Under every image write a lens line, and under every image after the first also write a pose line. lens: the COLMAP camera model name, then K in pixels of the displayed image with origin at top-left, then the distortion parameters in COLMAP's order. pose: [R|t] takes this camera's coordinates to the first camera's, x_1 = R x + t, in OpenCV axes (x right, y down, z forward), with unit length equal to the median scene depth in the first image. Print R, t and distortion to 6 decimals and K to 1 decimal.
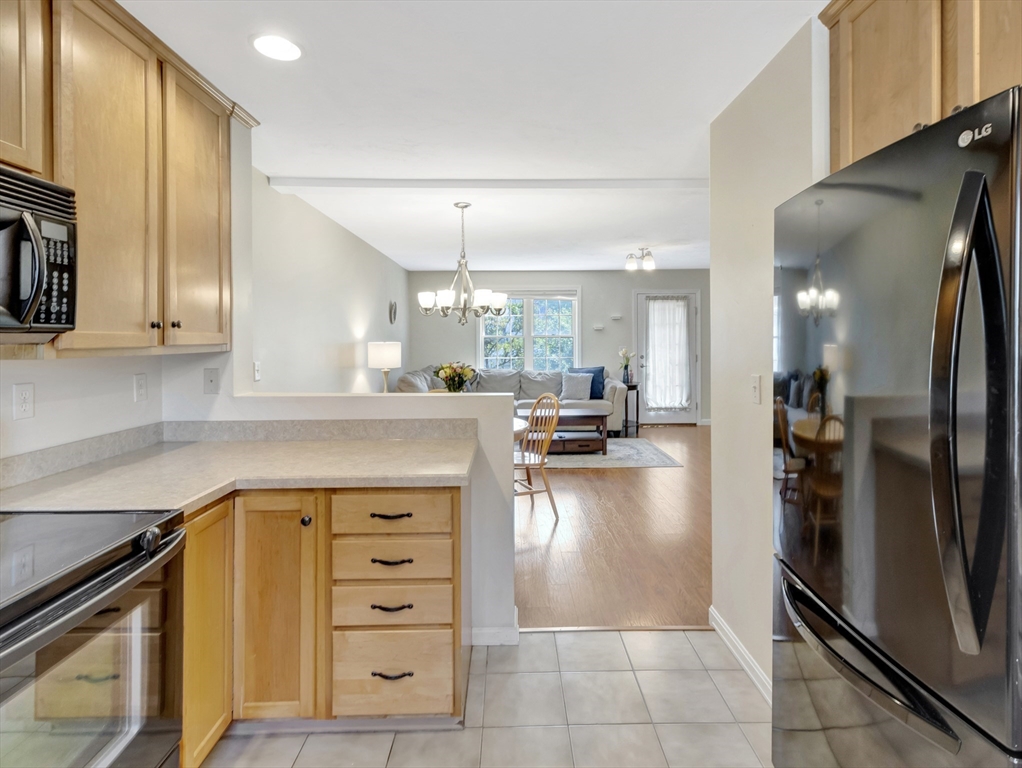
lens RADIAL K [[540.8, 0, 526.4], [0, 540.8, 338.1], [0, 0, 1]] dist [0.001804, 0.000298]
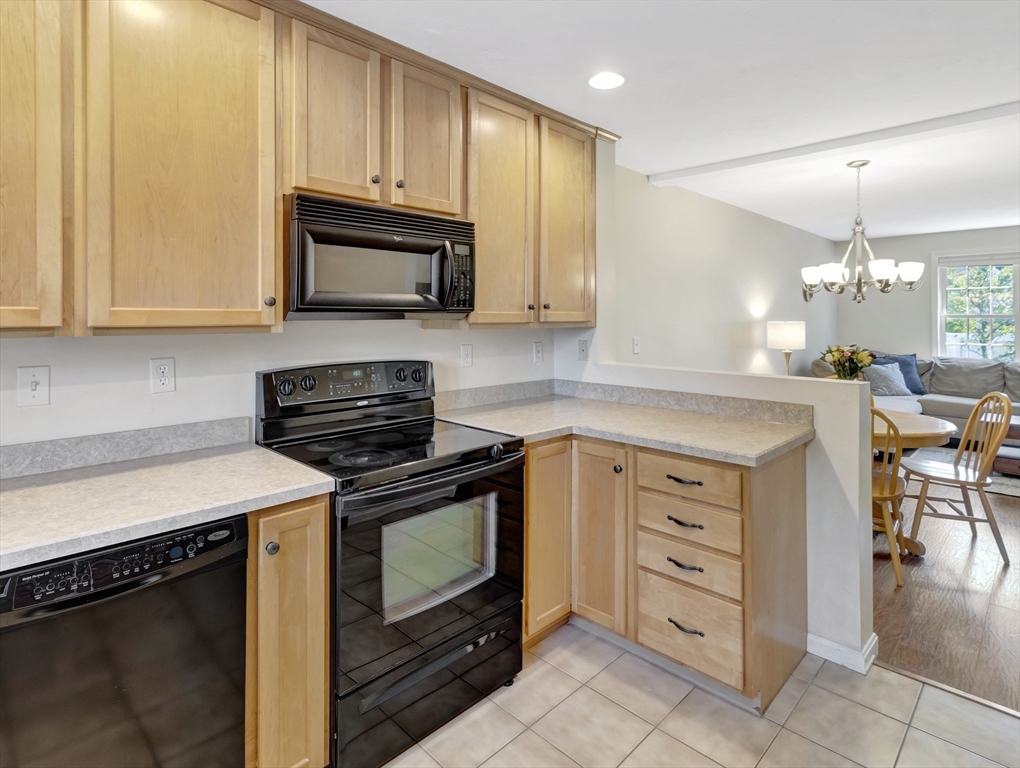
lens RADIAL K [[547.4, 0, 509.4], [0, 547.4, 313.3], [0, 0, 1]] dist [0.000686, -0.000479]
pose [[0.695105, 0.000740, -0.718908, 0.112131], [-0.004892, 0.999981, -0.003701, -0.000942], [0.718891, 0.006090, 0.695096, -0.007808]]
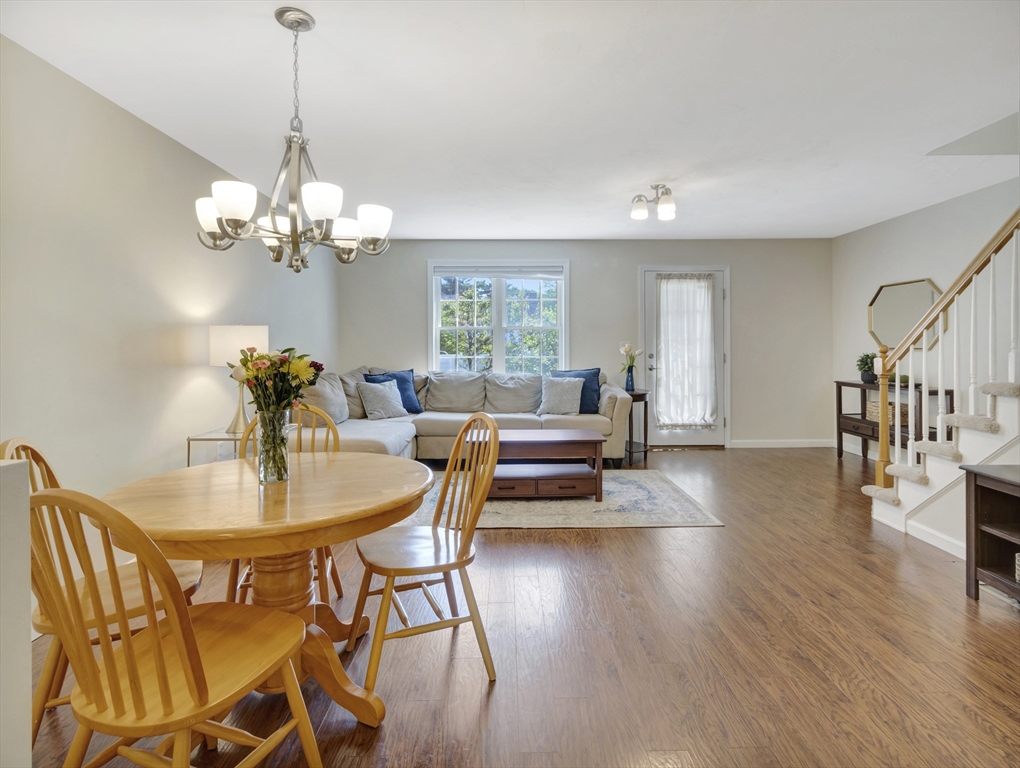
lens RADIAL K [[570.3, 0, 515.0], [0, 570.3, 333.3], [0, 0, 1]] dist [0.000726, 0.000339]
pose [[0.999936, 0.002285, -0.011125, 0.074666], [-0.002461, 0.999871, -0.015890, 0.034758], [0.011088, 0.015916, 0.999812, 0.451216]]
